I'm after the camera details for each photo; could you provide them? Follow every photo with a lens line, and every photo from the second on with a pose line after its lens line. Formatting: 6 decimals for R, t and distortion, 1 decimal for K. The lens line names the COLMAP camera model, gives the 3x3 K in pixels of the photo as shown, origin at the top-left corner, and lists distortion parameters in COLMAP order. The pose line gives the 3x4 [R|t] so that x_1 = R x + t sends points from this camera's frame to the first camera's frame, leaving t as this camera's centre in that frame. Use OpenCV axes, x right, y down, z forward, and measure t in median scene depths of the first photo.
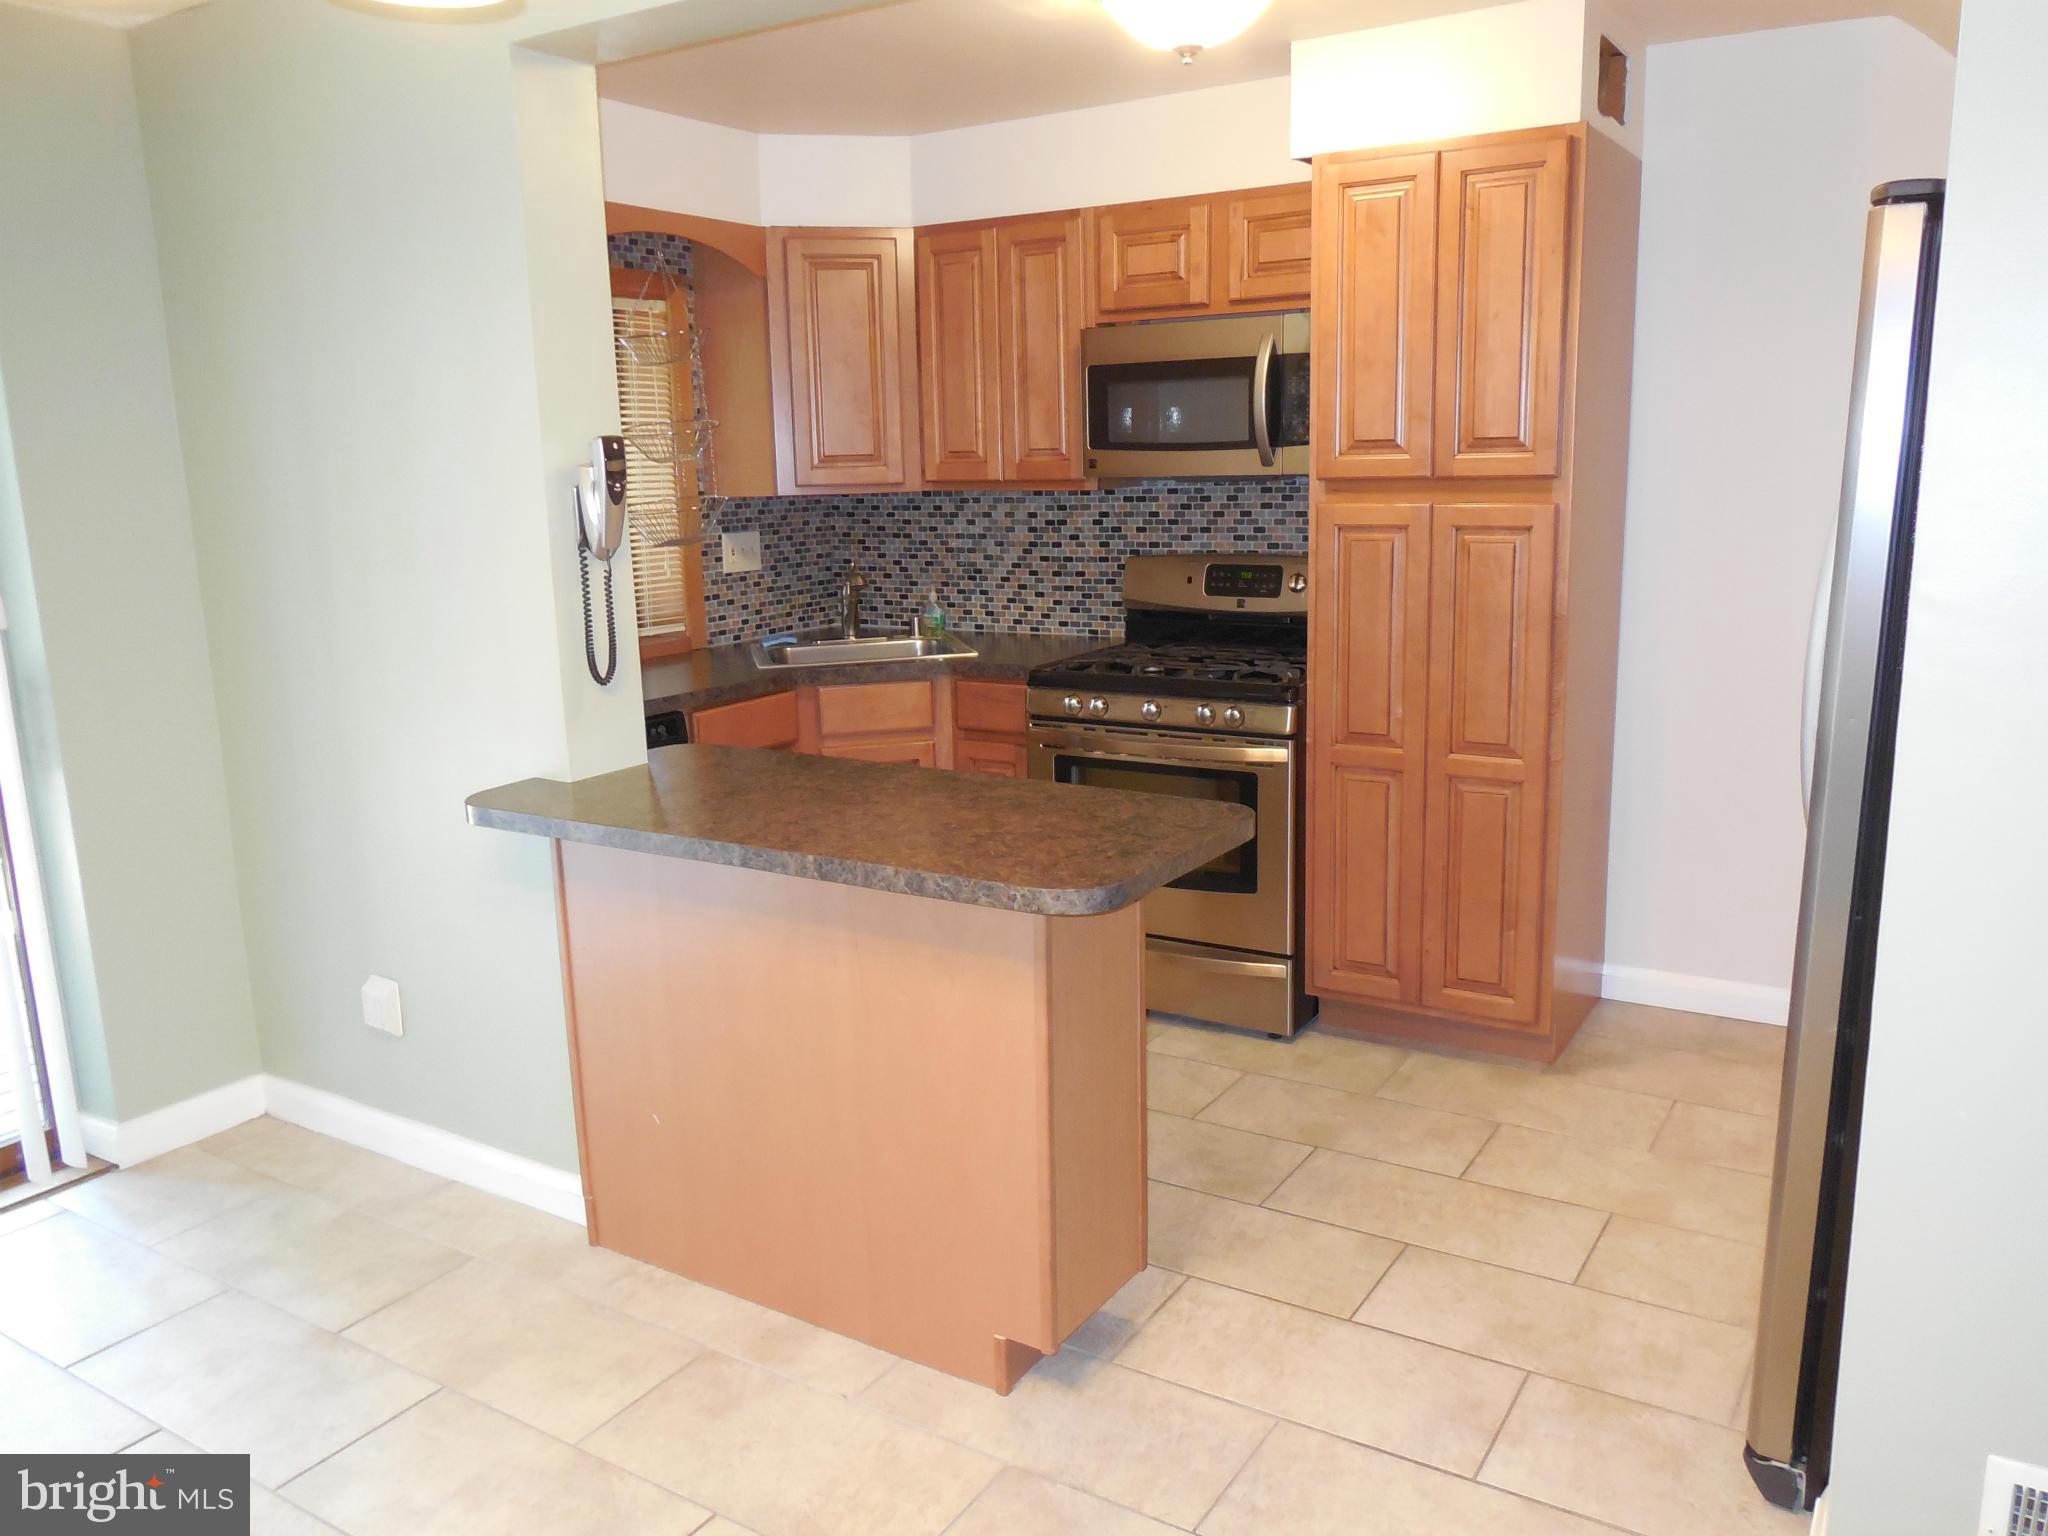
lens RADIAL K [[1553.9, 0, 1080.0], [0, 1553.9, 786.1], [0, 0, 1]] dist [-0.007121, 0.005996]
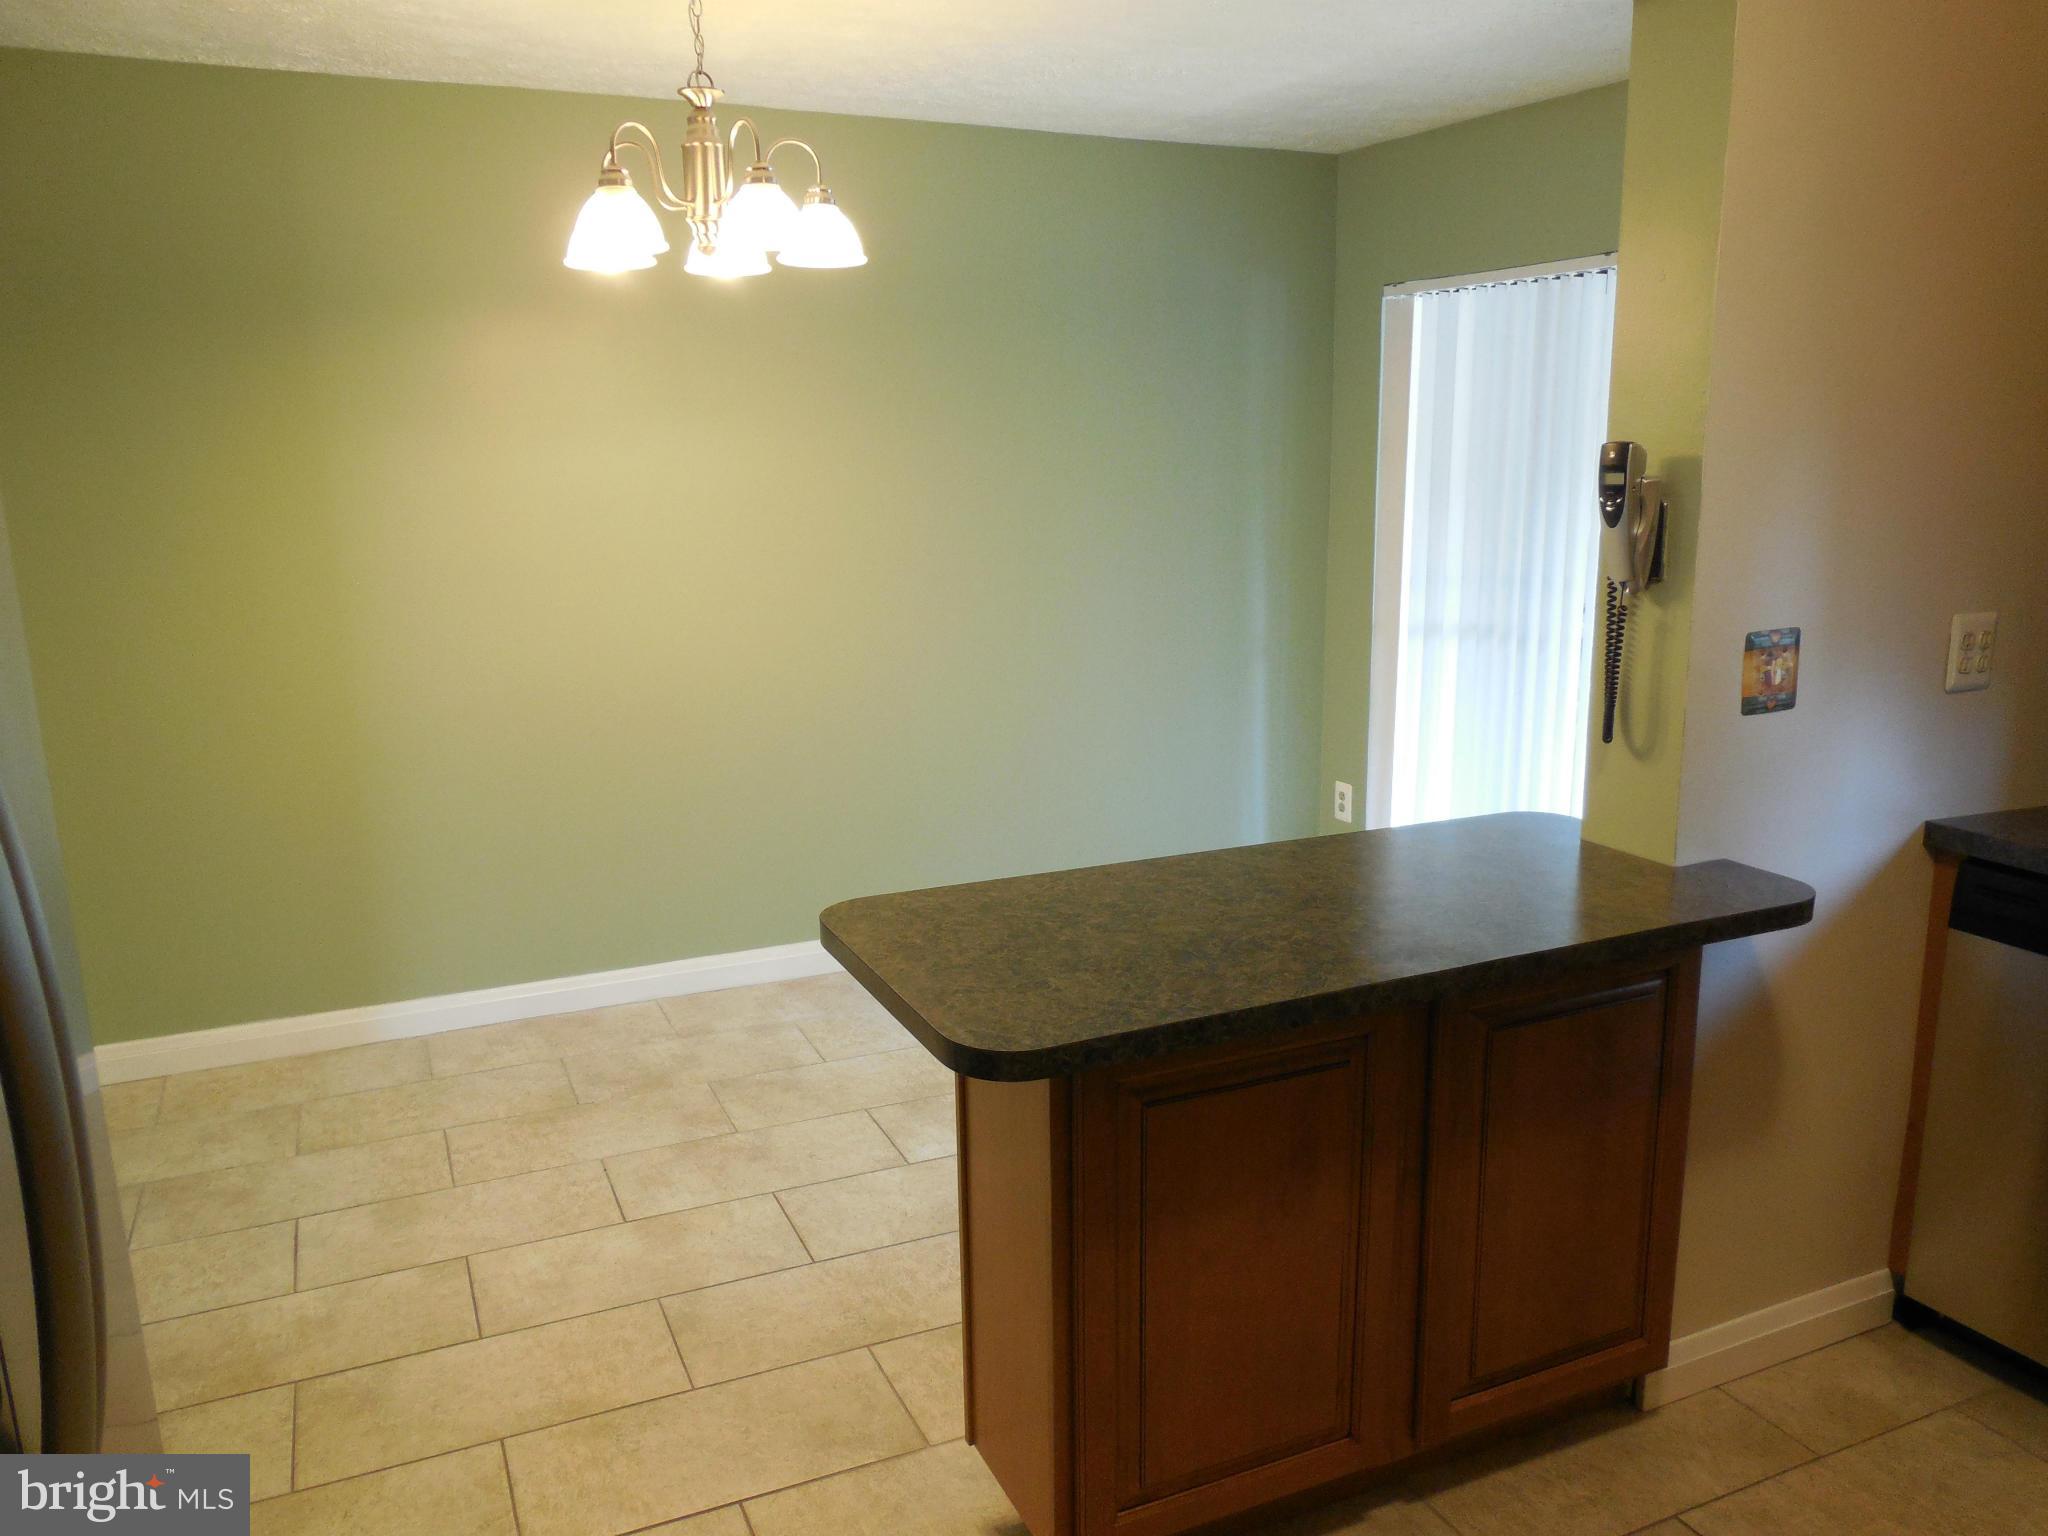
lens RADIAL K [[1553.9, 0, 1024.5], [0, 1553.9, 759.9], [0, 0, 1]] dist [-0.007121, 0.005996]
pose [[-0.567051, 0.197396, -0.799680, 0.361454], [-0.157131, 0.927106, 0.340272, -0.195147], [0.808556, 0.318606, -0.494699, 0.786693]]
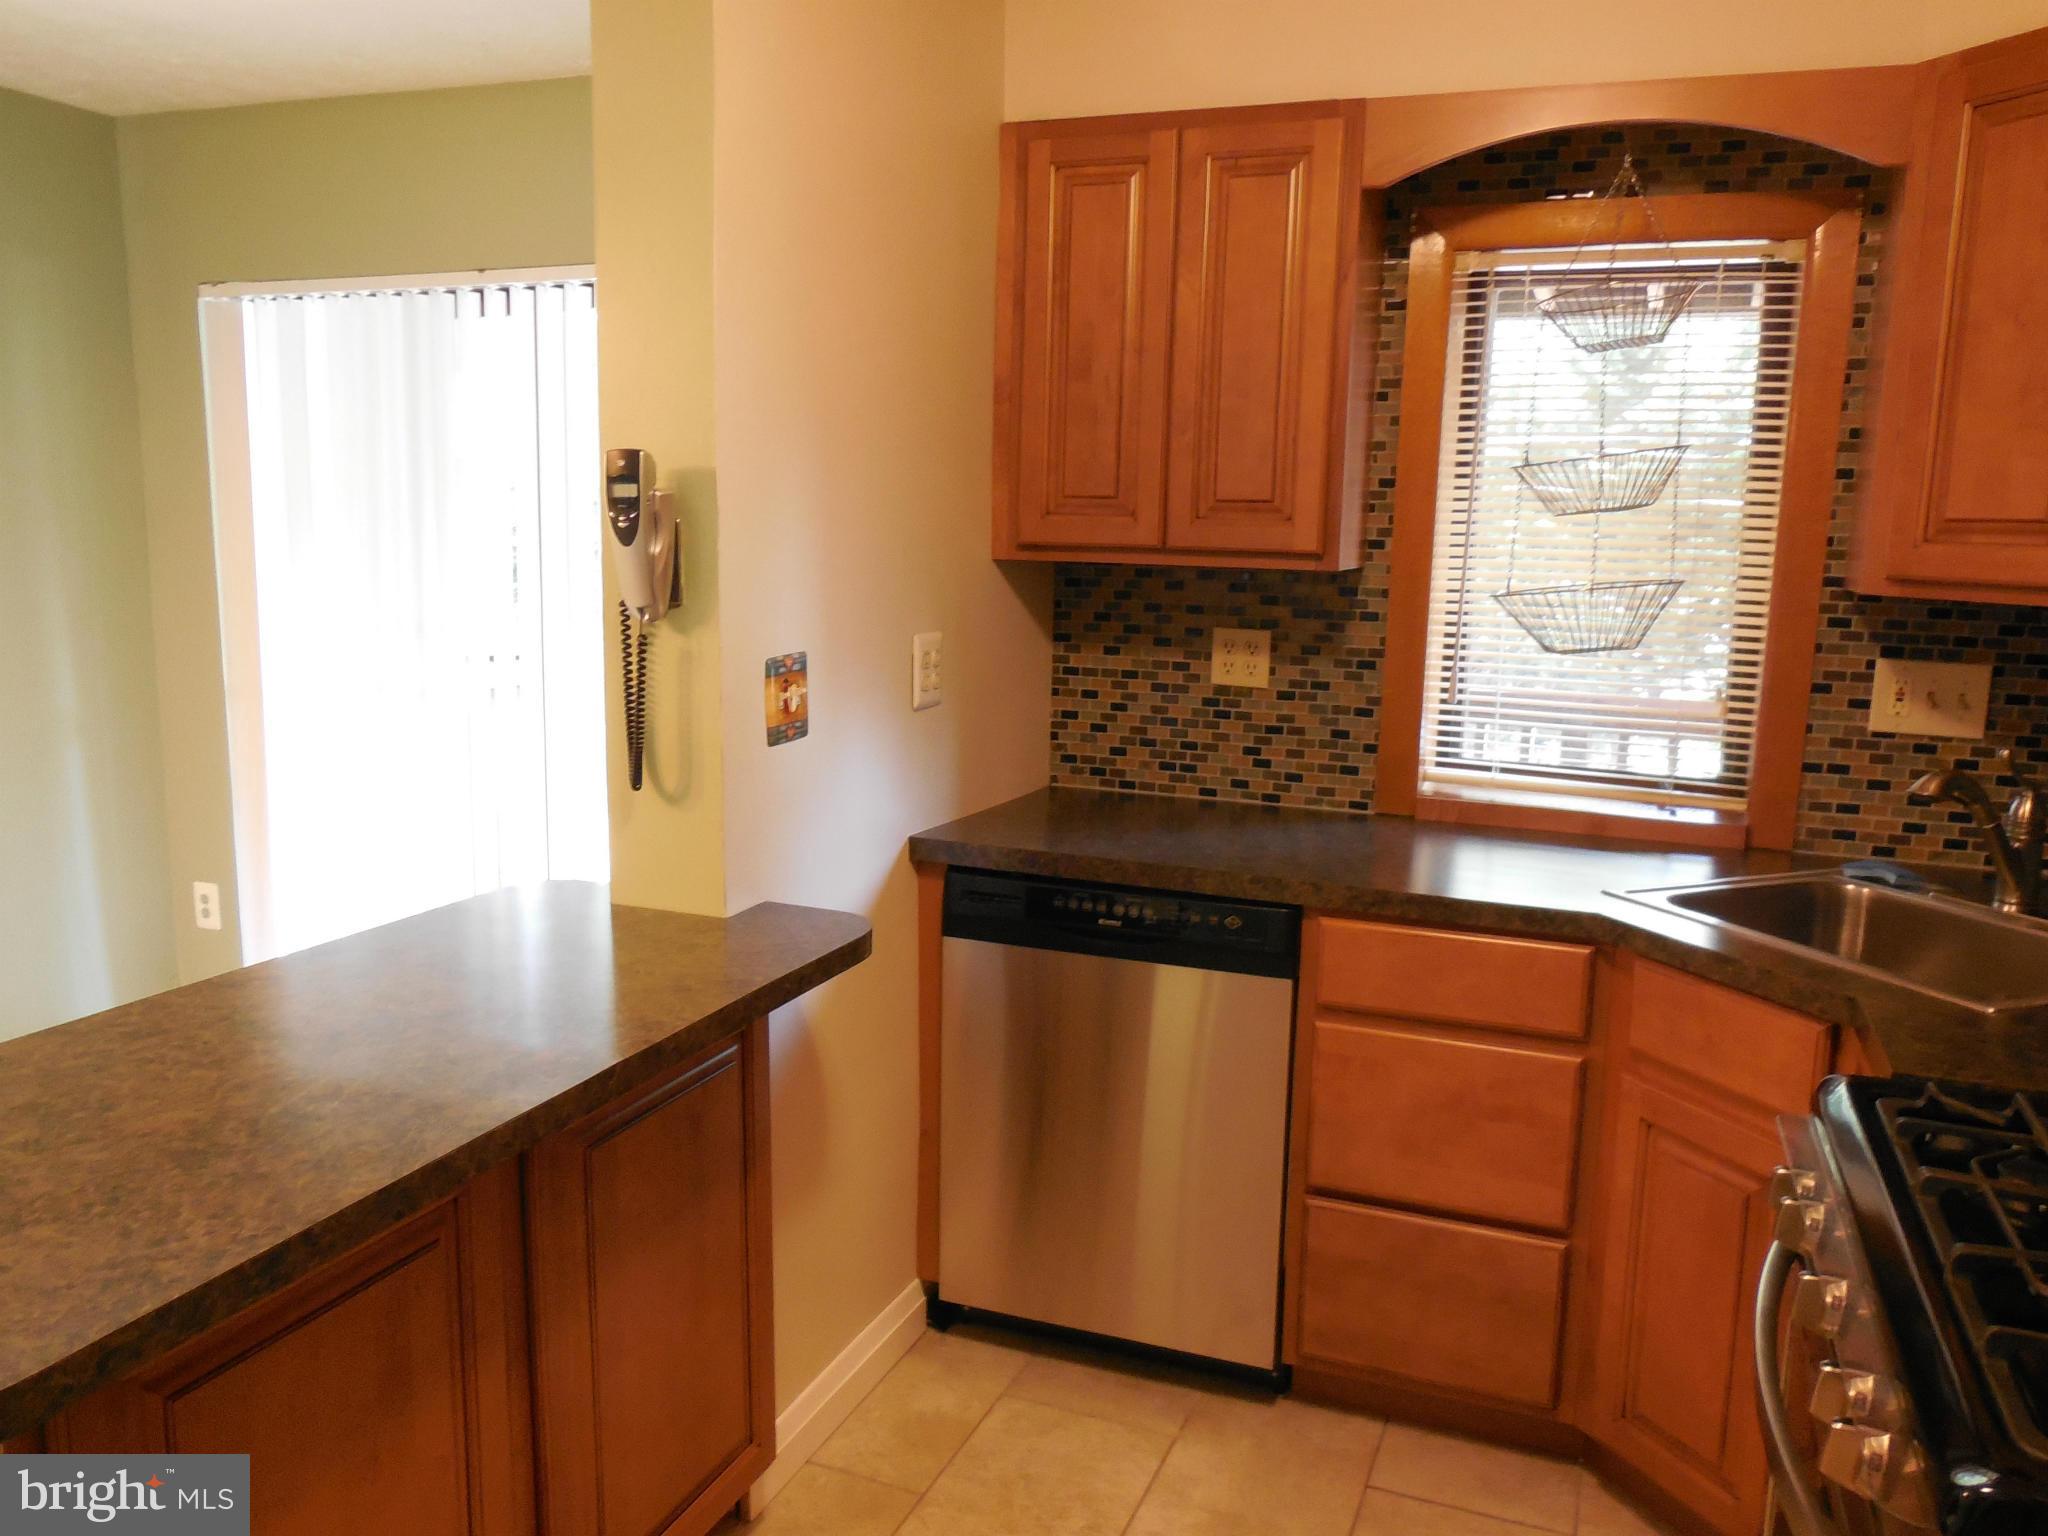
lens RADIAL K [[1553.9, 0, 1014.0], [0, 1553.9, 759.6], [0, 0, 1]] dist [-0.007121, 0.005996]
pose [[0.147859, 0.183785, -0.971782, 0.290256], [-0.238386, 0.960235, 0.145330, -0.153371], [0.959849, 0.210171, 0.185791, 0.698917]]
